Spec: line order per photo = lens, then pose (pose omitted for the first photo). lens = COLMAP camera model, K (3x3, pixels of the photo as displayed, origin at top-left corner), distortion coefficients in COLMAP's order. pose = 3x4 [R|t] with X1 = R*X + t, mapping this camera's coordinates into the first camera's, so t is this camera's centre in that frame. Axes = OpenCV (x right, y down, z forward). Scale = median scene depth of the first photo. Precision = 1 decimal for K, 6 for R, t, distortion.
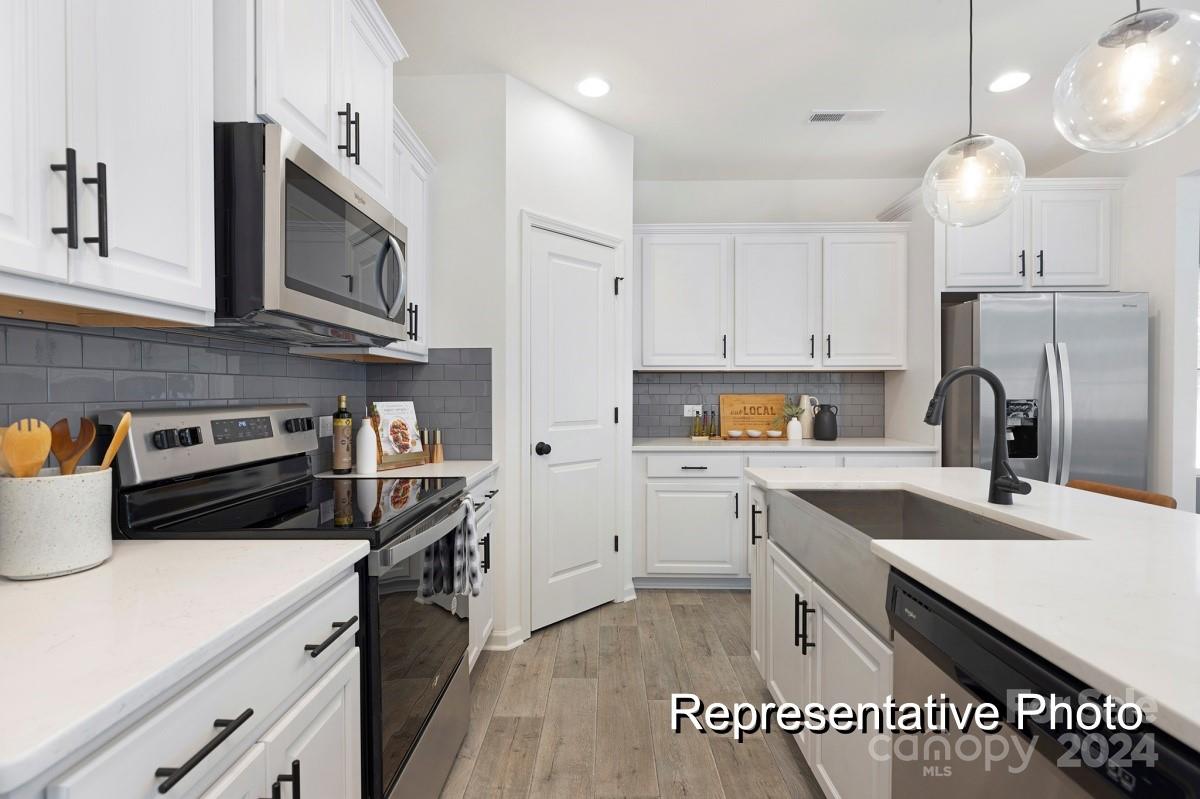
lens RADIAL K [[547.7, 0, 600.2], [0, 547.7, 396.4], [0, 0, 1]] dist [0.005662, -0.000462]
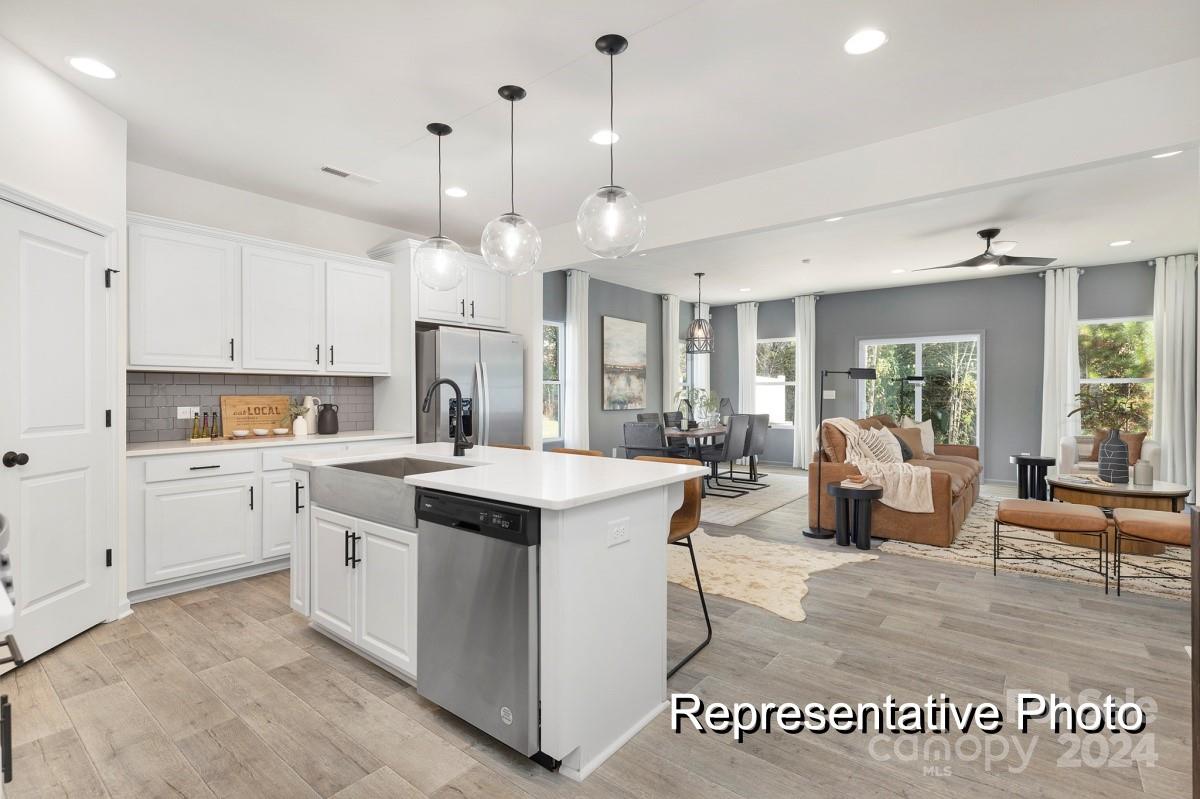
lens RADIAL K [[547.7, 0, 594.4], [0, 547.7, 398.2], [0, 0, 1]] dist [0.005662, -0.000462]
pose [[0.620392, -0.007173, 0.784259, -0.180079], [0.006882, 0.999969, 0.003702, 0.002599], [-0.784262, 0.003101, 0.620422, -0.204848]]
